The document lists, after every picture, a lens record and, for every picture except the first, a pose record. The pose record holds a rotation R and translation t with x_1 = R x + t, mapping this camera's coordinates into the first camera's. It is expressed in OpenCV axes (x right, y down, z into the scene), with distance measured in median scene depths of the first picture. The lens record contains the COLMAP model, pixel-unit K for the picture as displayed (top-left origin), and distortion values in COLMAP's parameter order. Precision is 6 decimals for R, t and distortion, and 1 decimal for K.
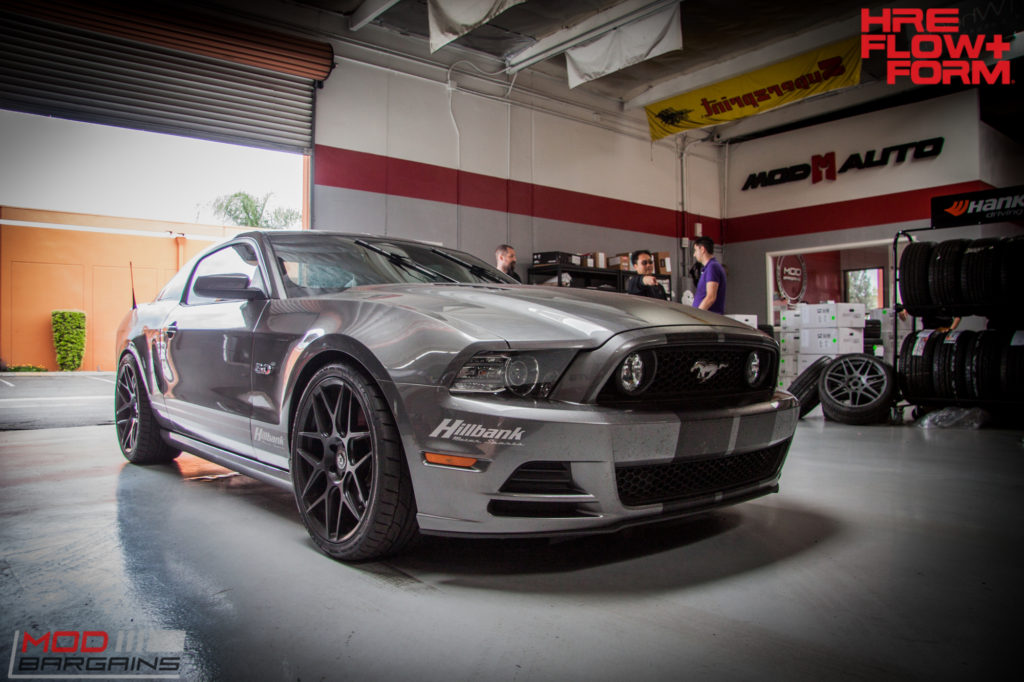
lens RADIAL K [[778.4, 0, 512.0], [0, 778.4, 341.0], [0, 0, 1]] dist [-0.180679, 0.136431]
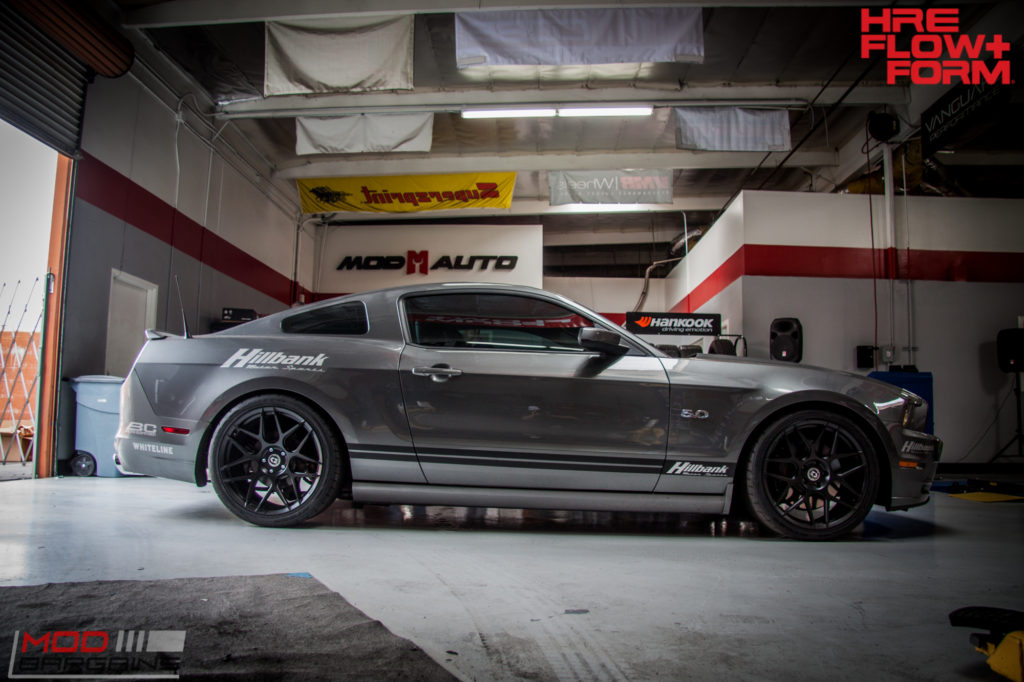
lens RADIAL K [[778.4, 0, 512.0], [0, 778.4, 341.0], [0, 0, 1]] dist [-0.180679, 0.136431]
pose [[0.671140, 0.098931, 0.734700, -0.425196], [-0.029872, 0.993860, -0.106540, 0.017327], [-0.740729, 0.049556, 0.669974, 0.108089]]
